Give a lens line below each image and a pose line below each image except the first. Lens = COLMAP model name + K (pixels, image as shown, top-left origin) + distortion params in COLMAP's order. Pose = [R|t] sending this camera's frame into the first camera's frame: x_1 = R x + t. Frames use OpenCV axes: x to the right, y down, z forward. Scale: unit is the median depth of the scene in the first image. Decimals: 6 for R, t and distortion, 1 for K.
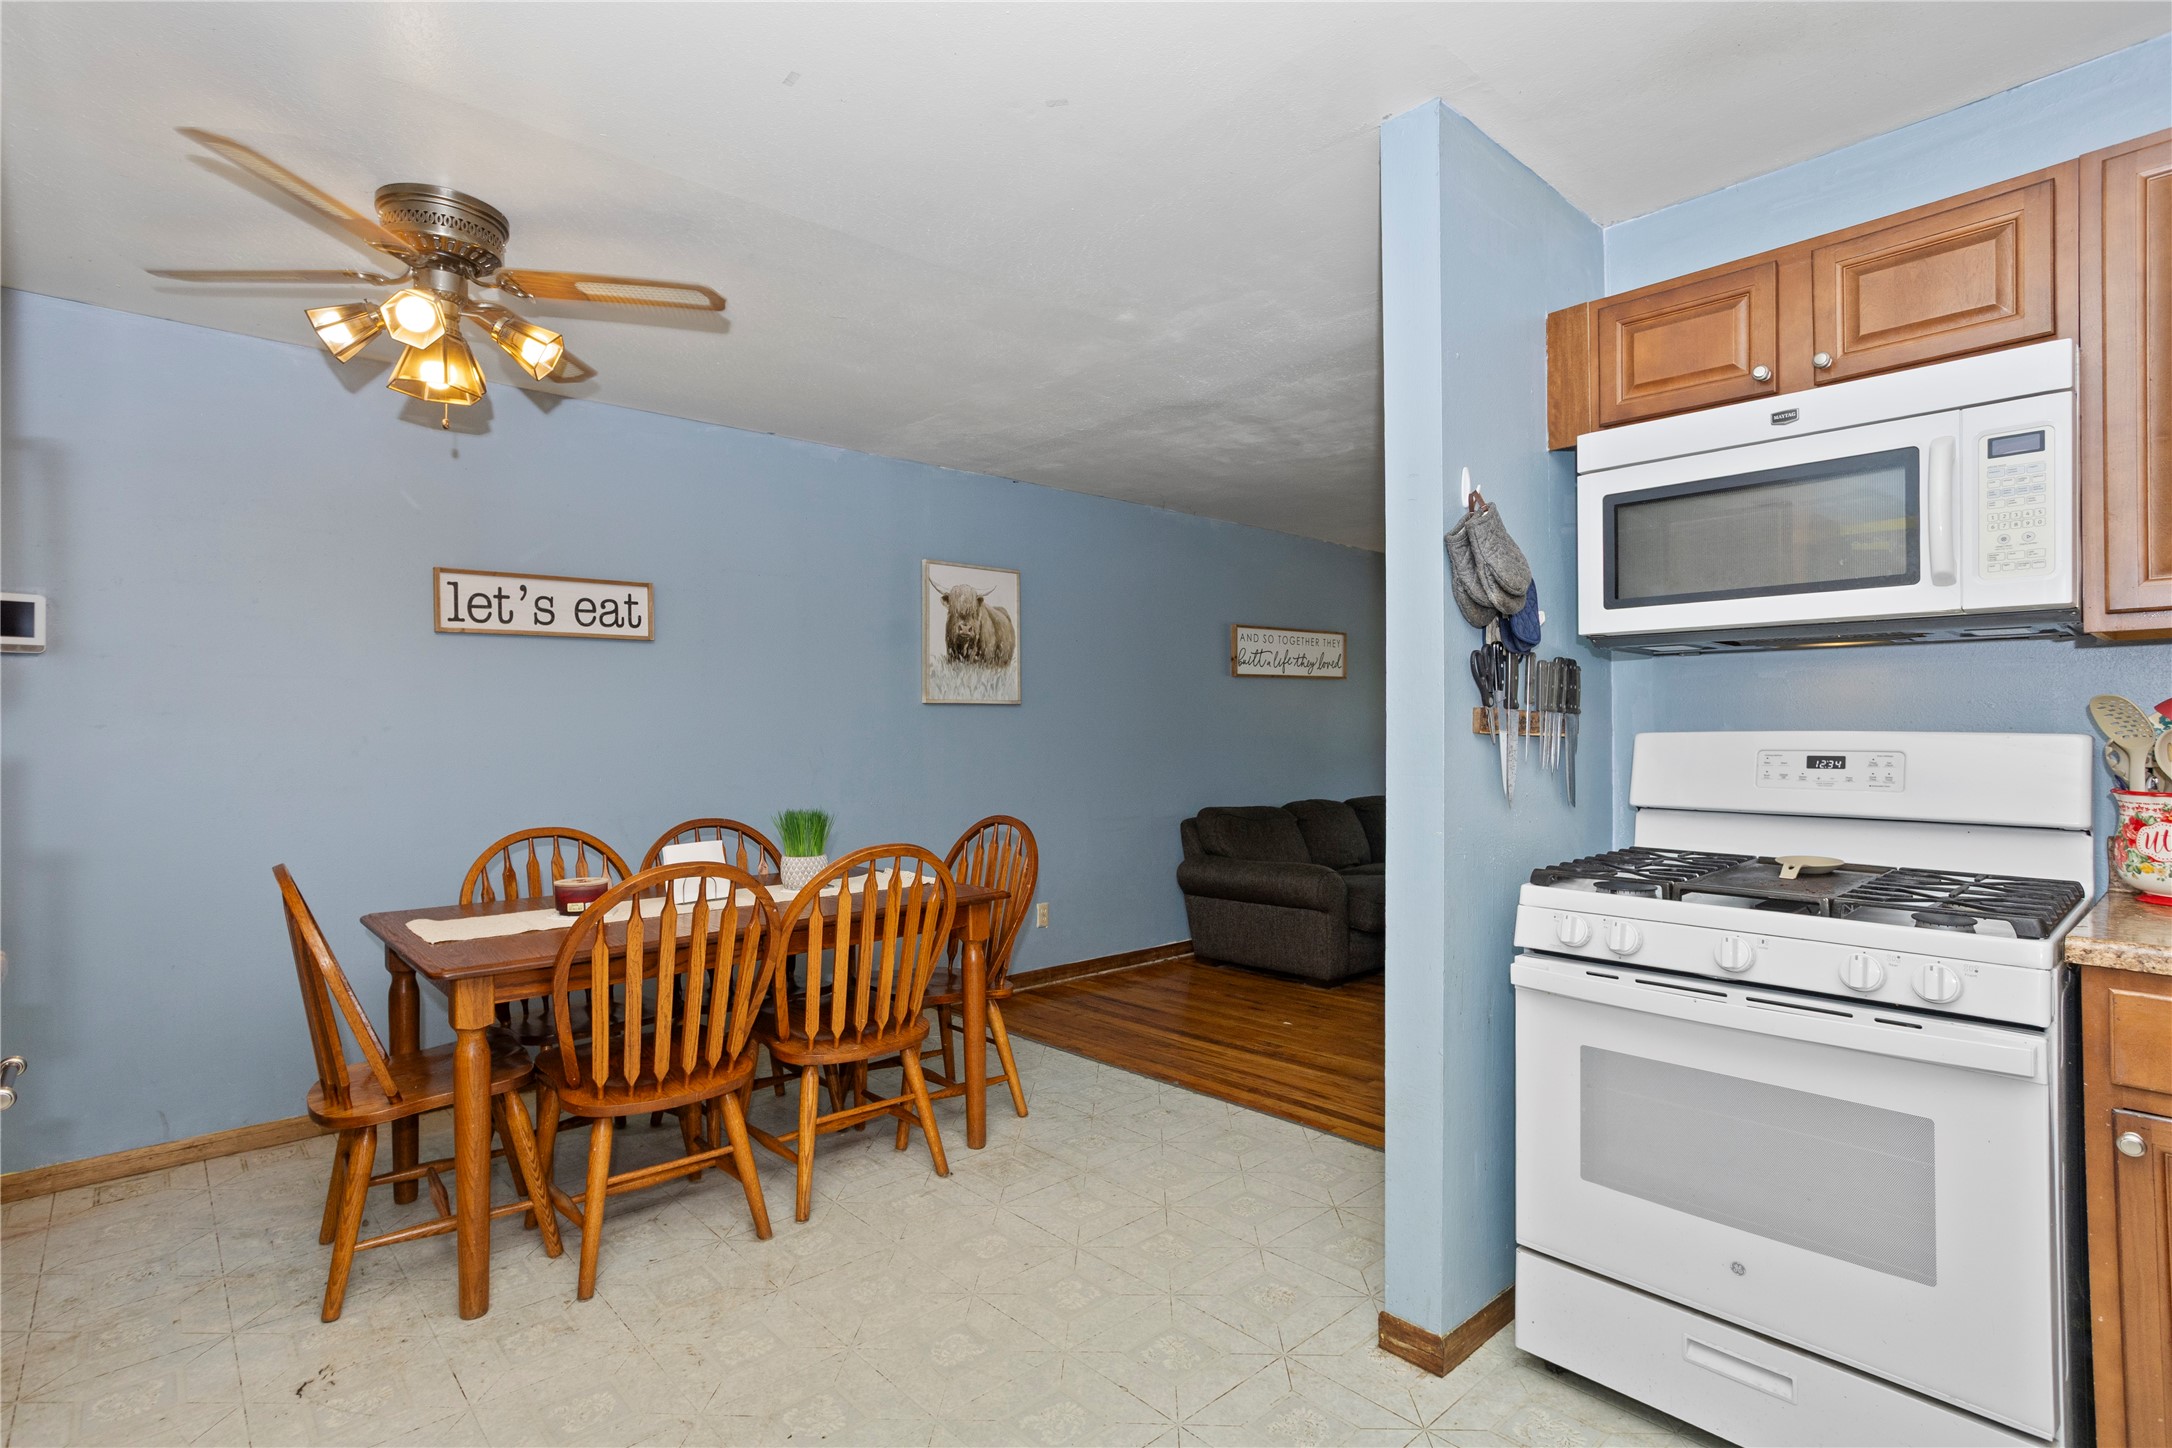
lens RADIAL K [[1067.5, 0, 1086.1], [0, 1067.5, 732.2], [0, 0, 1]] dist [-0.052081, 0.033617]
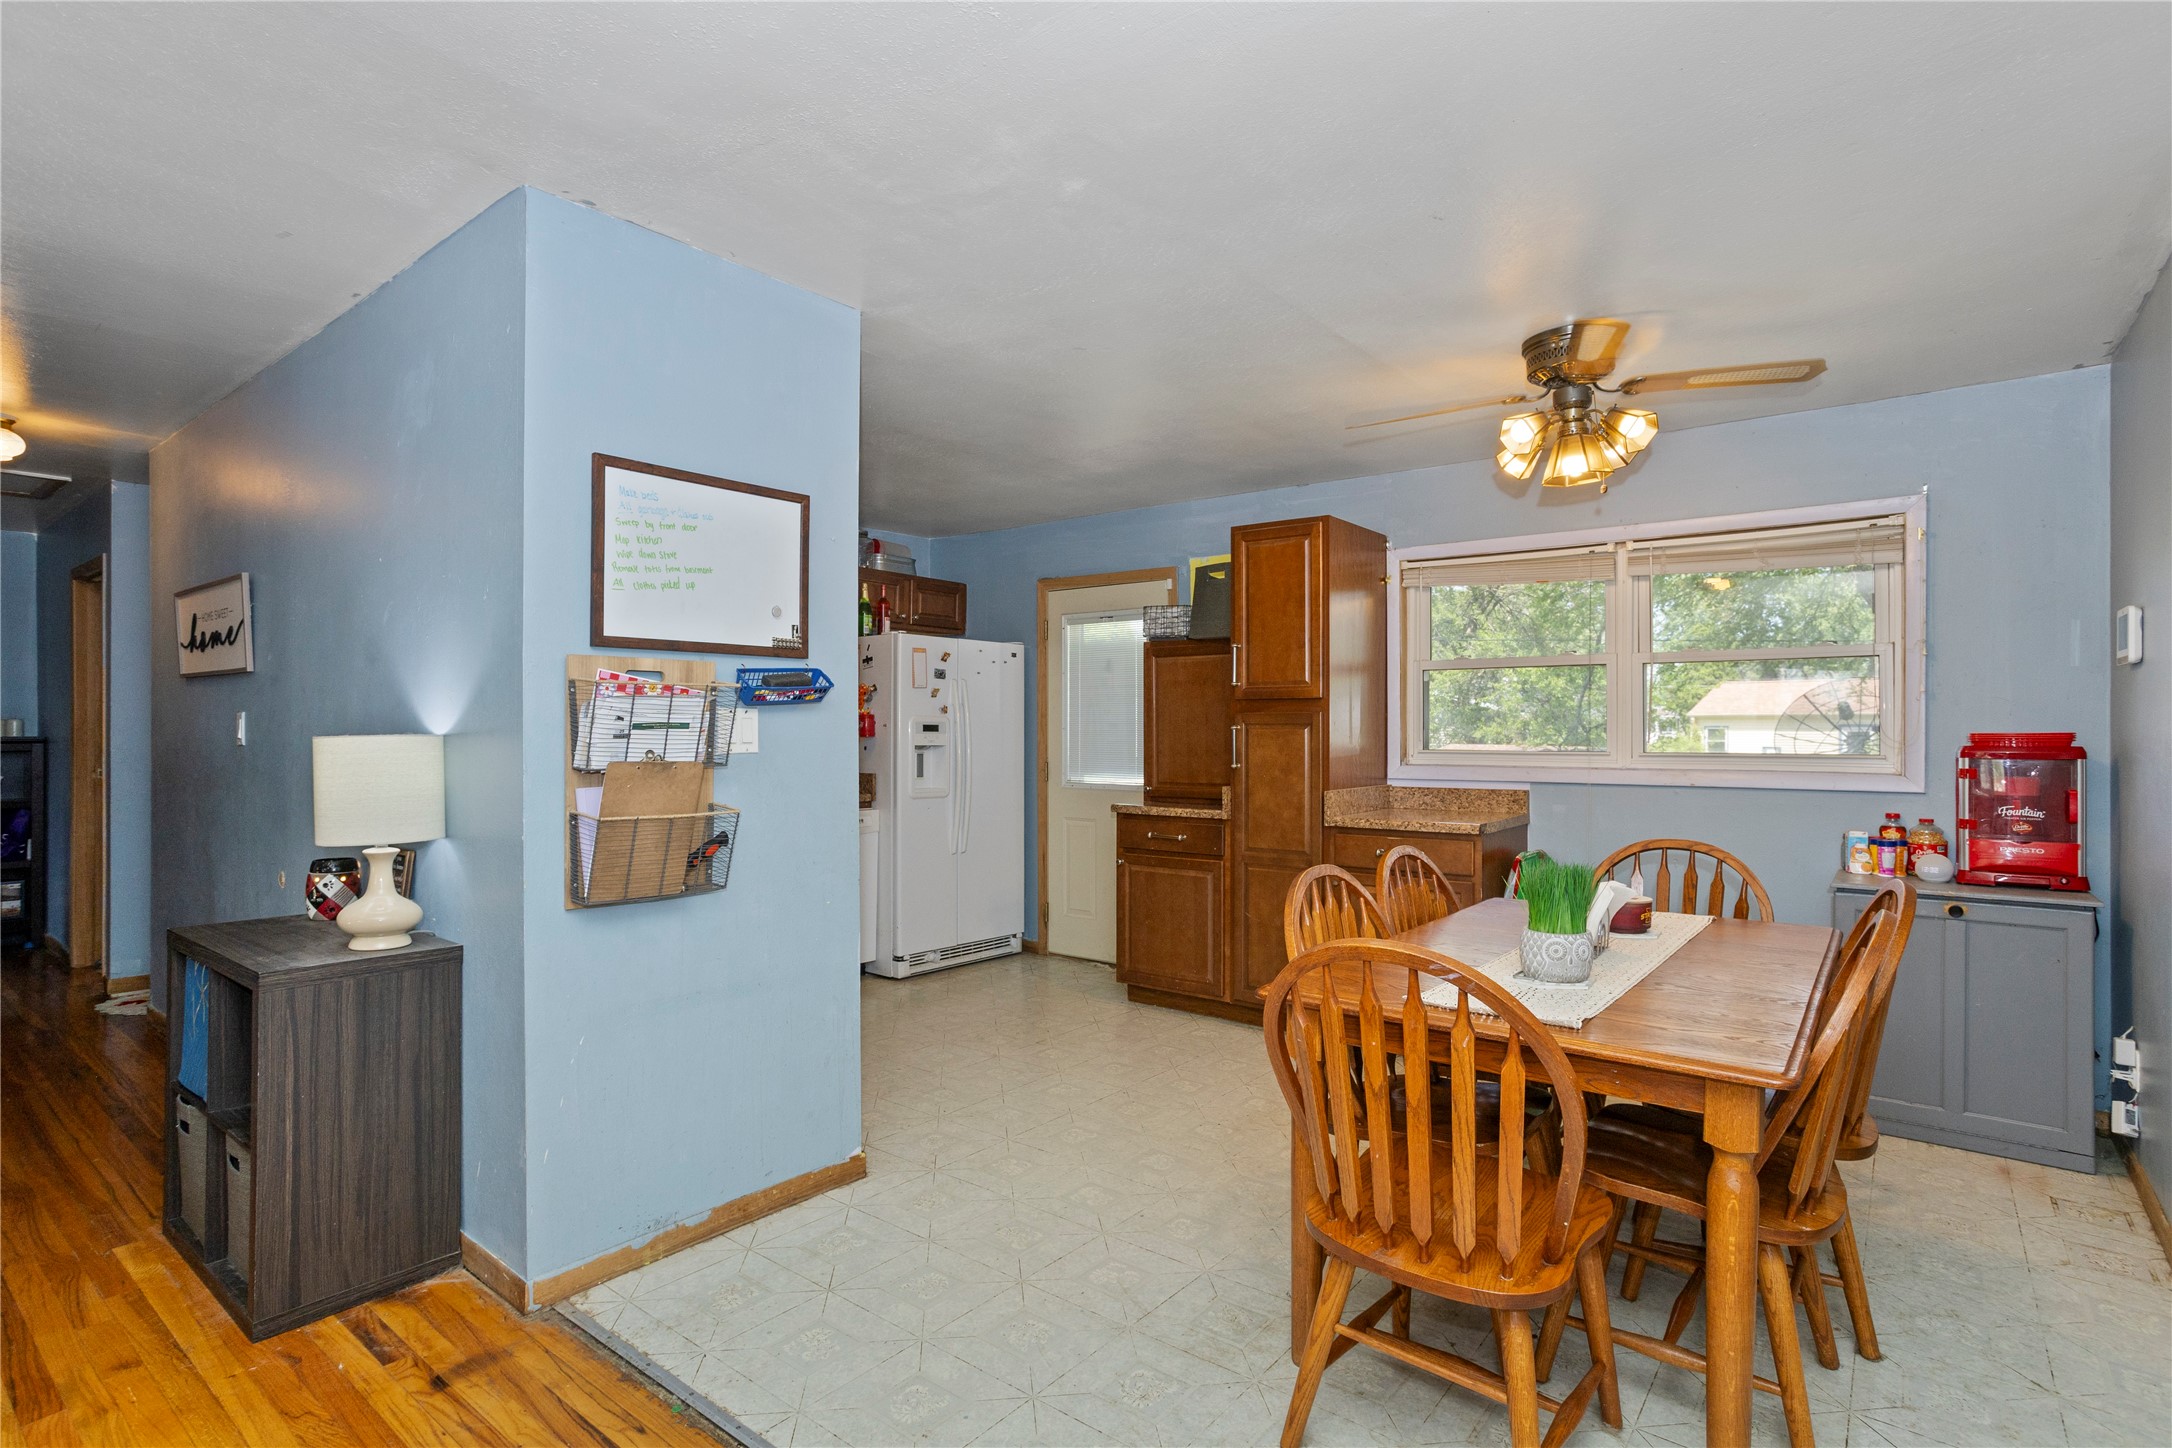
lens RADIAL K [[1067.5, 0, 1086.1], [0, 1067.5, 732.2], [0, 0, 1]] dist [-0.052081, 0.033617]
pose [[-0.987099, 0.004378, -0.160050, 0.087897], [0.002920, 0.999952, 0.009341, -0.010786], [0.160083, 0.008753, -0.987065, 1.027286]]
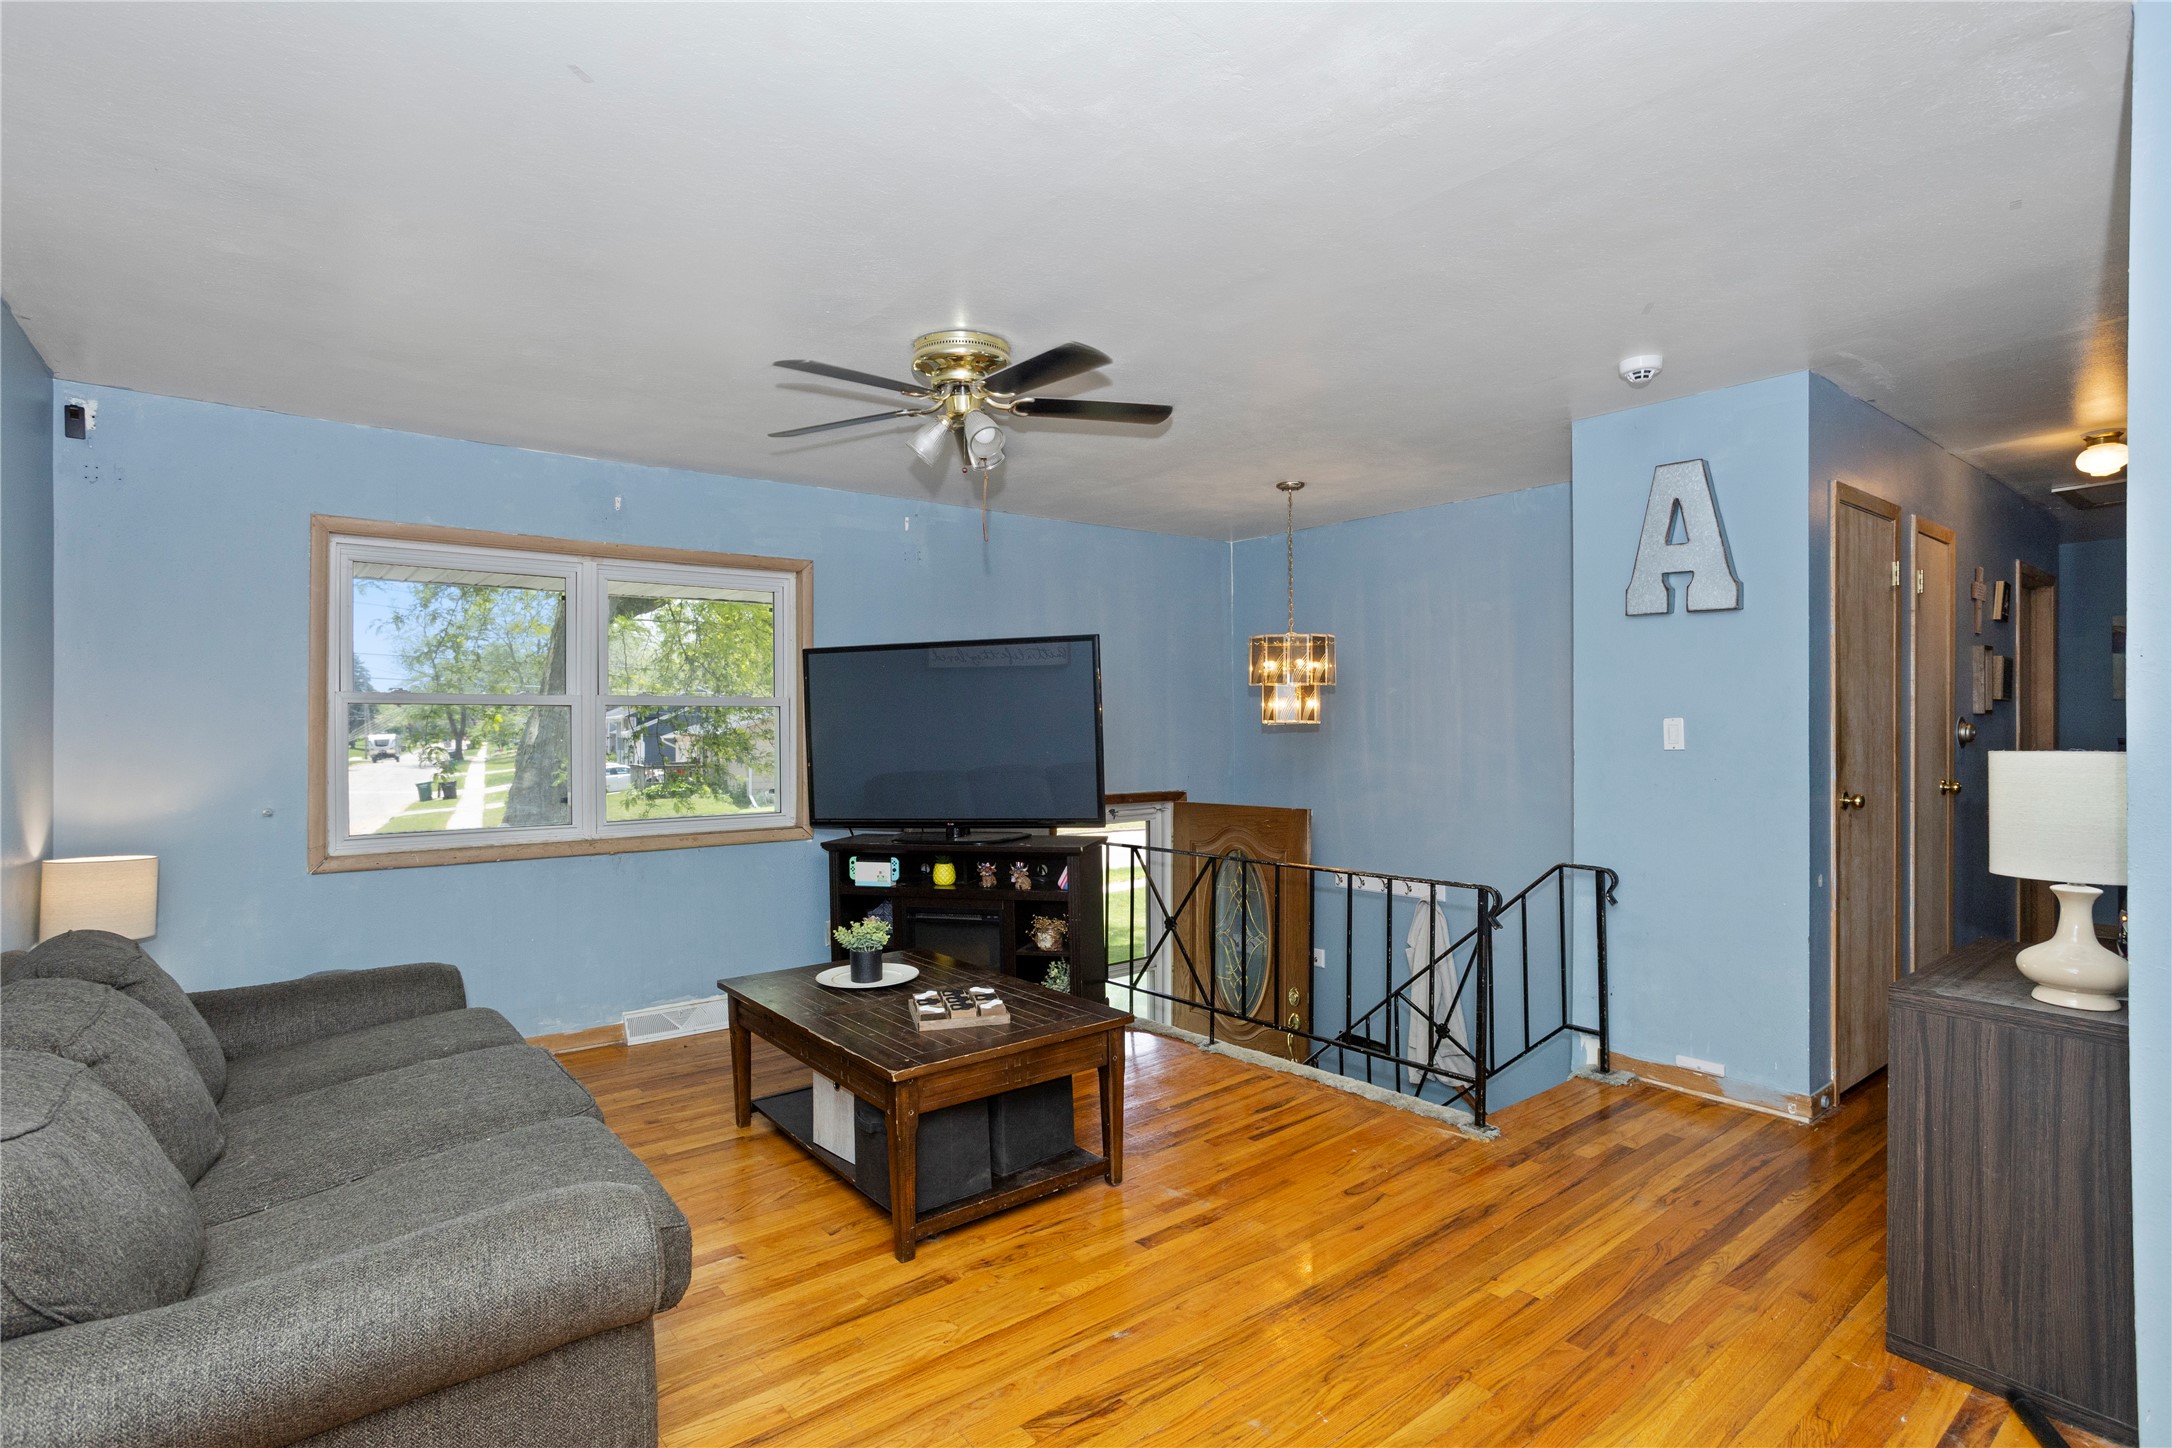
lens RADIAL K [[1067.5, 0, 1086.1], [0, 1067.5, 732.2], [0, 0, 1]] dist [-0.052081, 0.033617]
pose [[0.067329, -0.001228, 0.997730, -0.097113], [0.005901, 0.999982, 0.000832, -0.015628], [-0.997713, 0.005832, 0.067335, 0.850711]]
